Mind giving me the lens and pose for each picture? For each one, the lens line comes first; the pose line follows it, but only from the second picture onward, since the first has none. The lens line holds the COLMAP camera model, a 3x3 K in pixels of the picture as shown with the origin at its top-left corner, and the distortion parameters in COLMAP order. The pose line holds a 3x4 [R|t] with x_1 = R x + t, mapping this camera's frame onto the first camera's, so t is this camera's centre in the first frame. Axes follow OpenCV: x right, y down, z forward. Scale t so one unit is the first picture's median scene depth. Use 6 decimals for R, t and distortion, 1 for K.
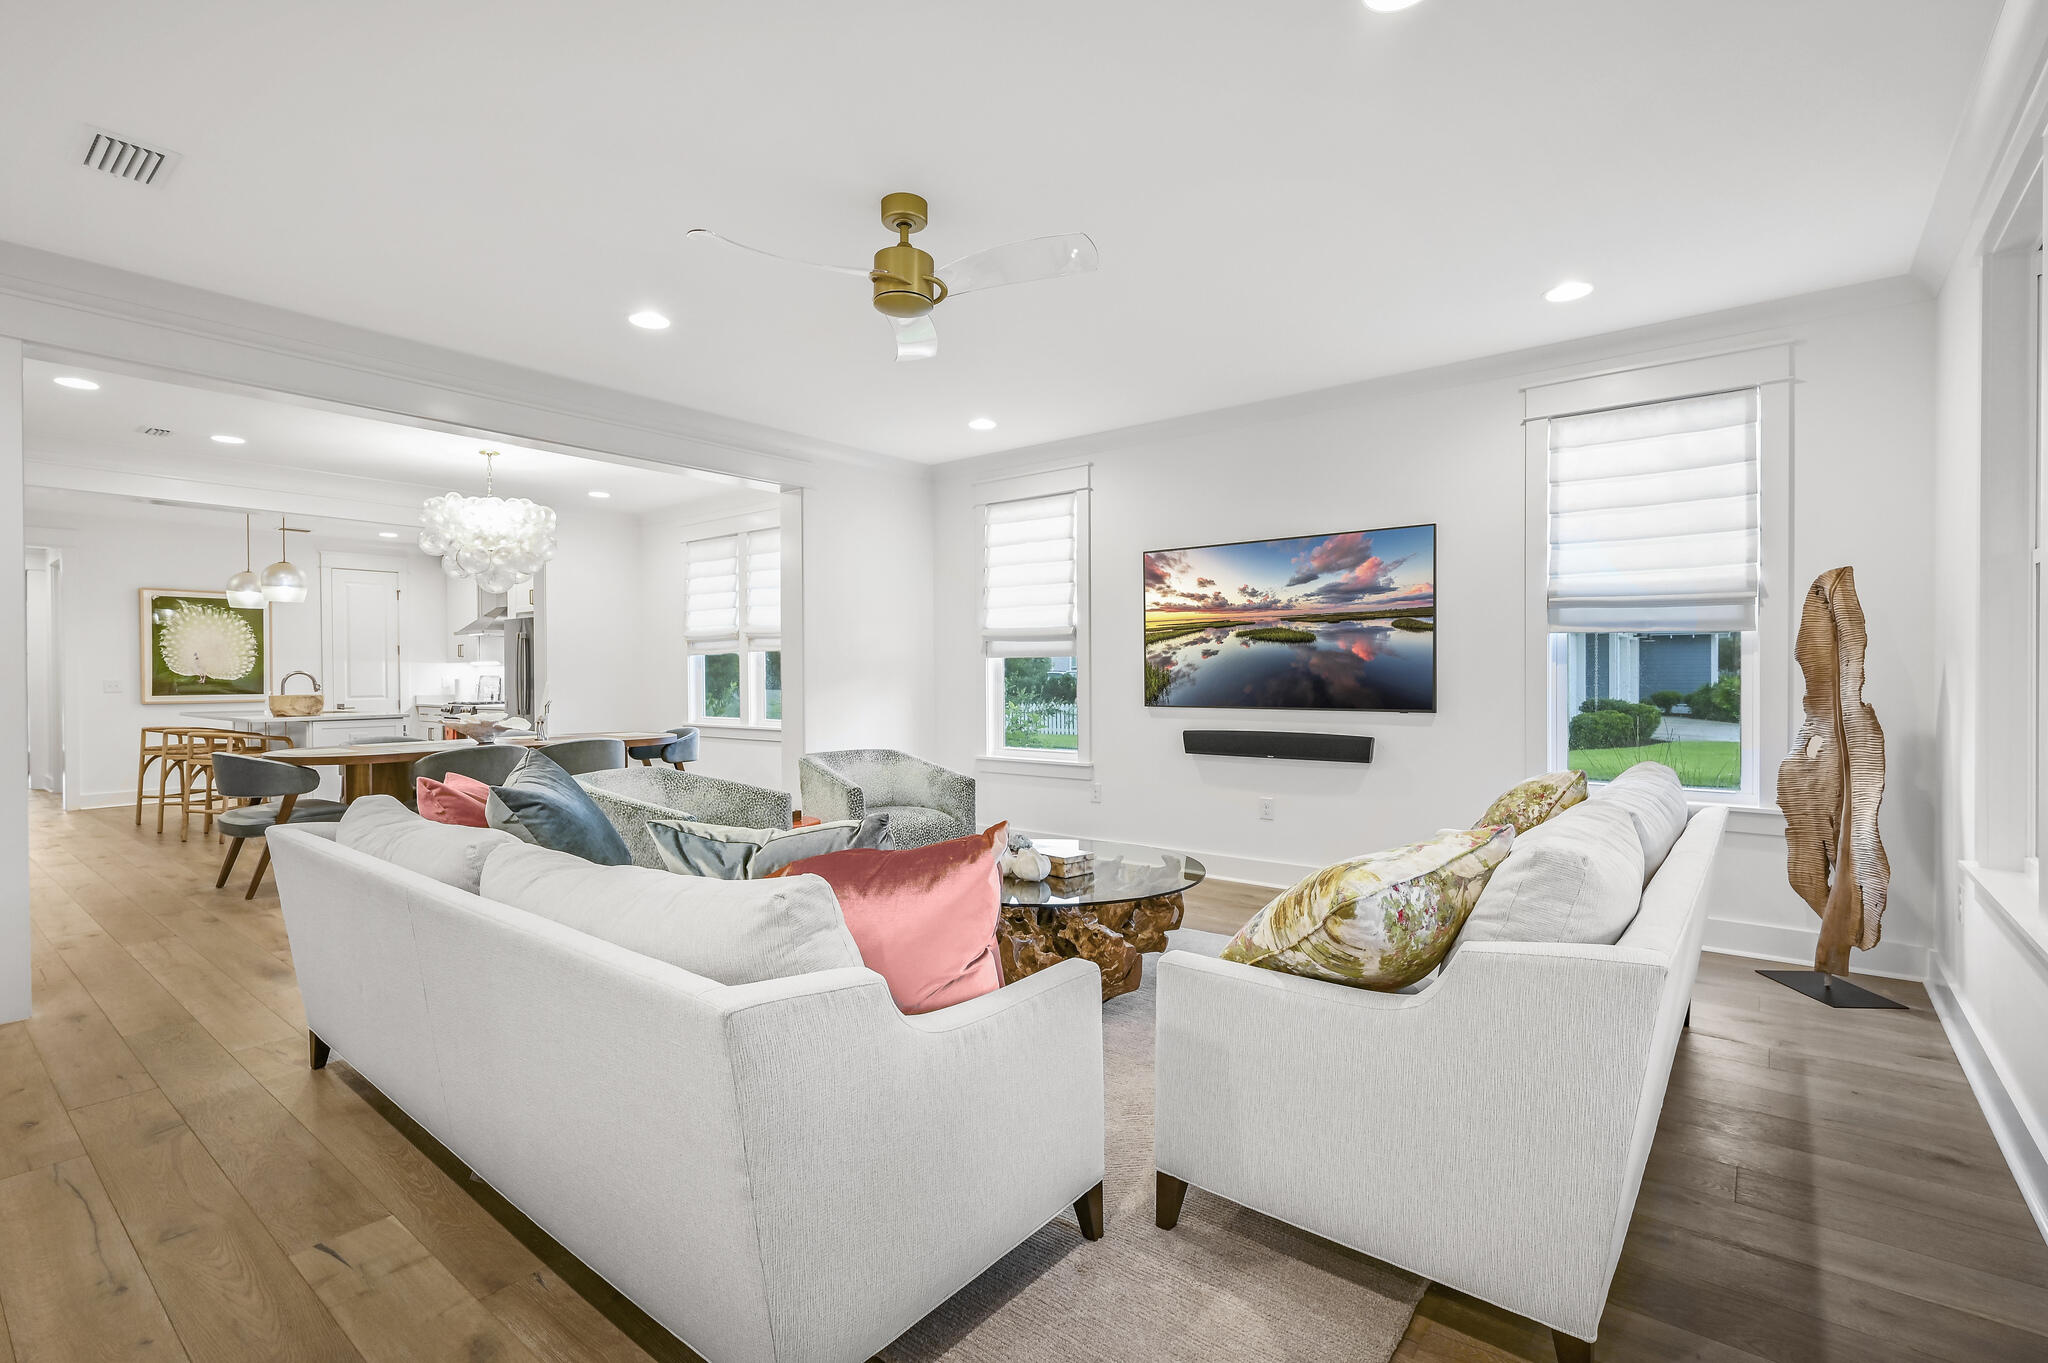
lens RADIAL K [[917.6, 0, 1024.0], [0, 917.6, 681.5], [0, 0, 1]] dist [0.000792, 0.000138]
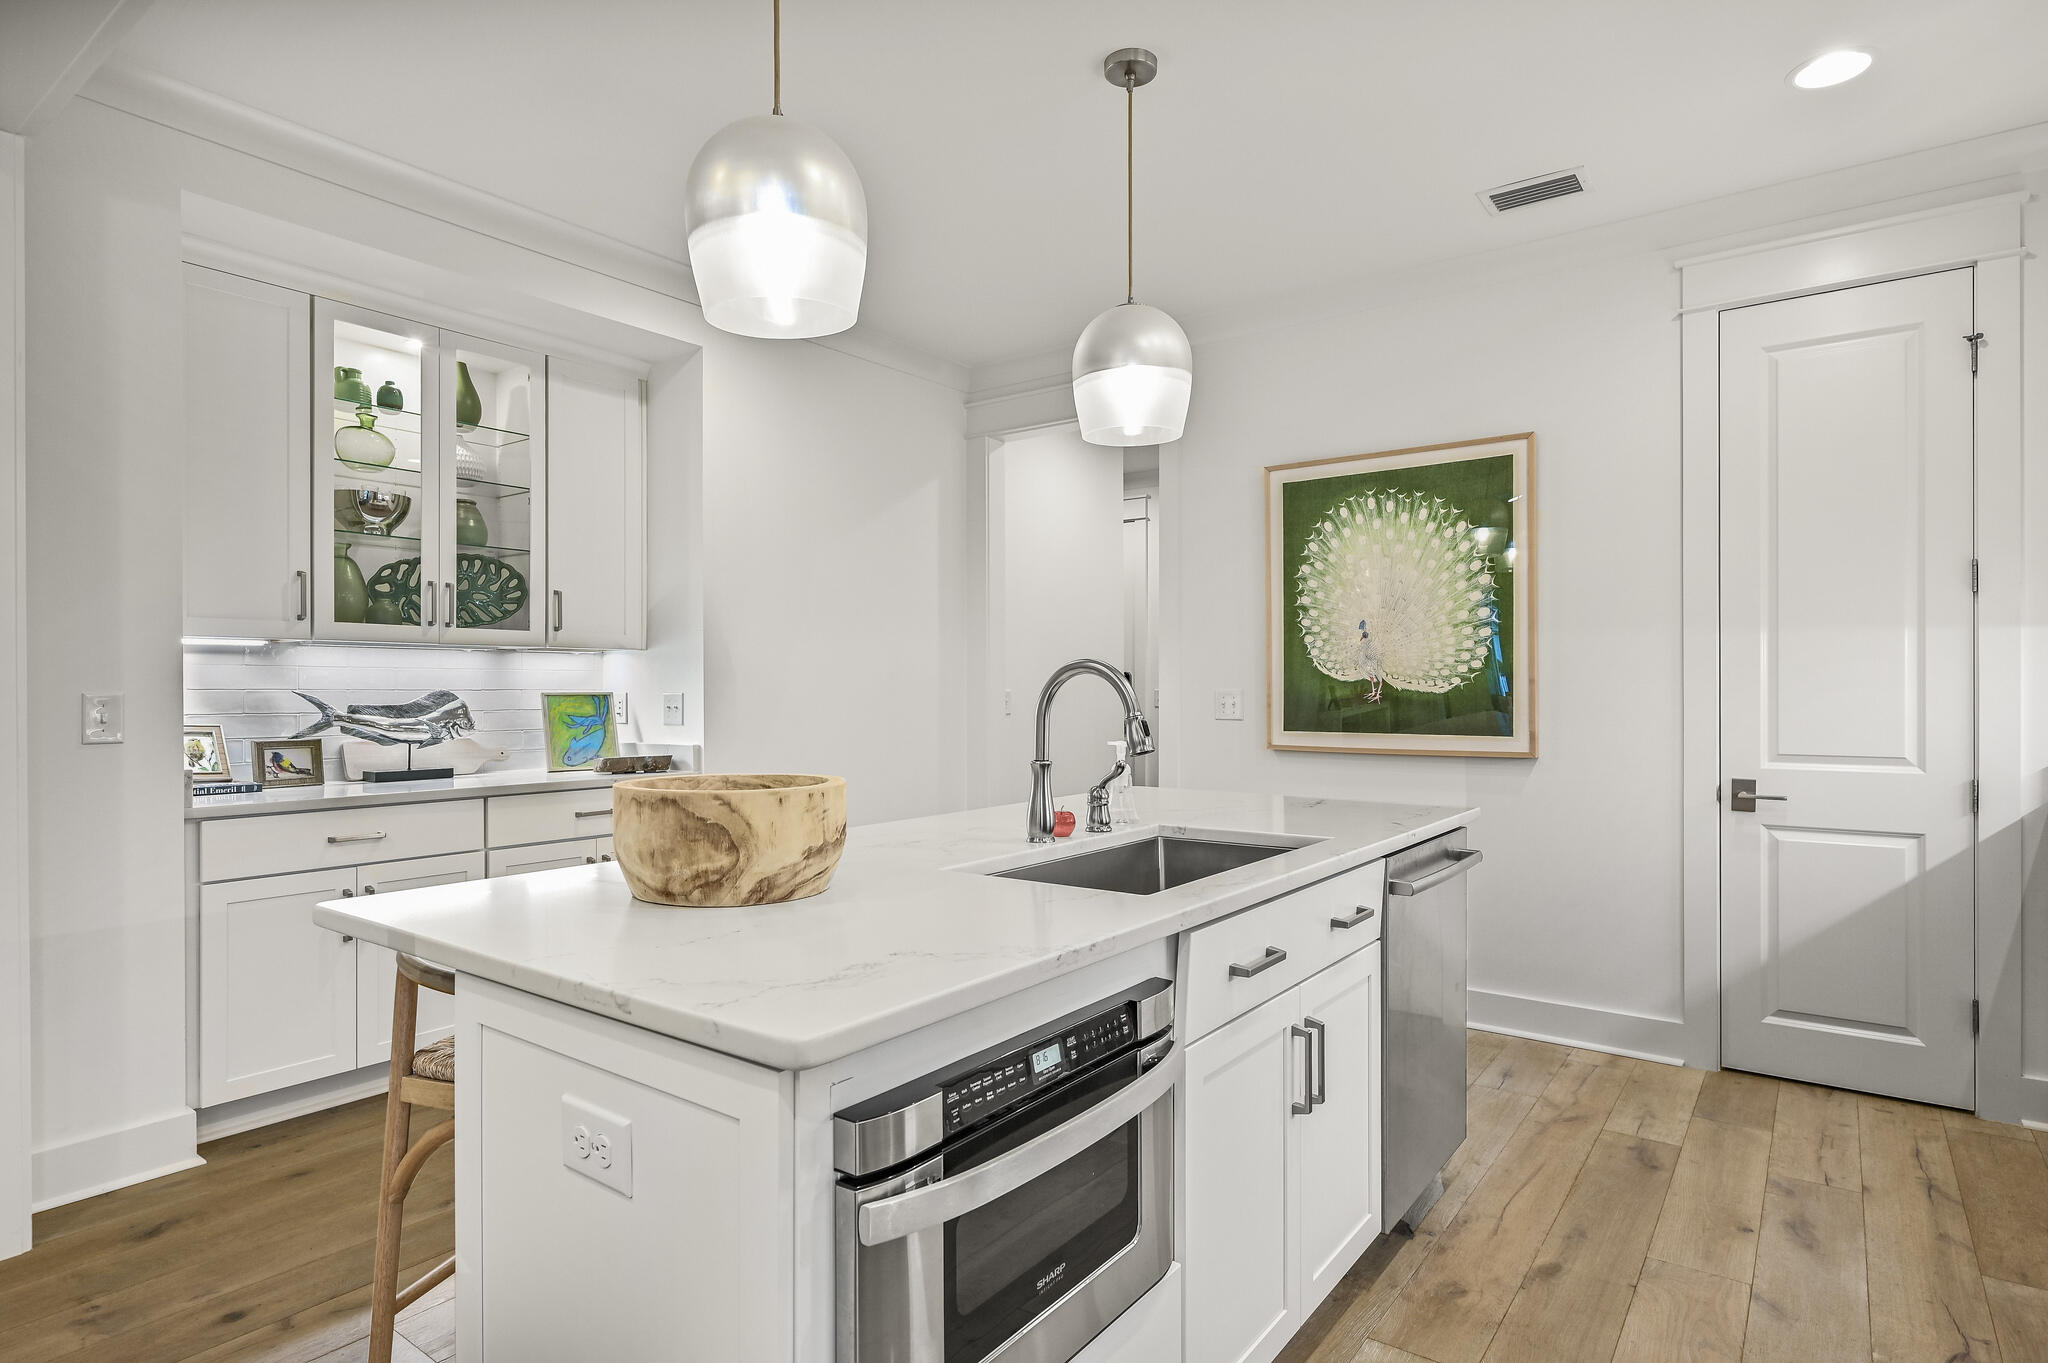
lens RADIAL K [[1094.5, 0, 1024.0], [0, 1094.5, 681.5], [0, 0, 1]] dist [-0.002626, -0.000358]
pose [[0.045078, -0.003534, -0.998977, -0.459476], [-0.003747, 0.999986, -0.003707, -0.004097], [0.998976, 0.003911, 0.045064, 0.840161]]
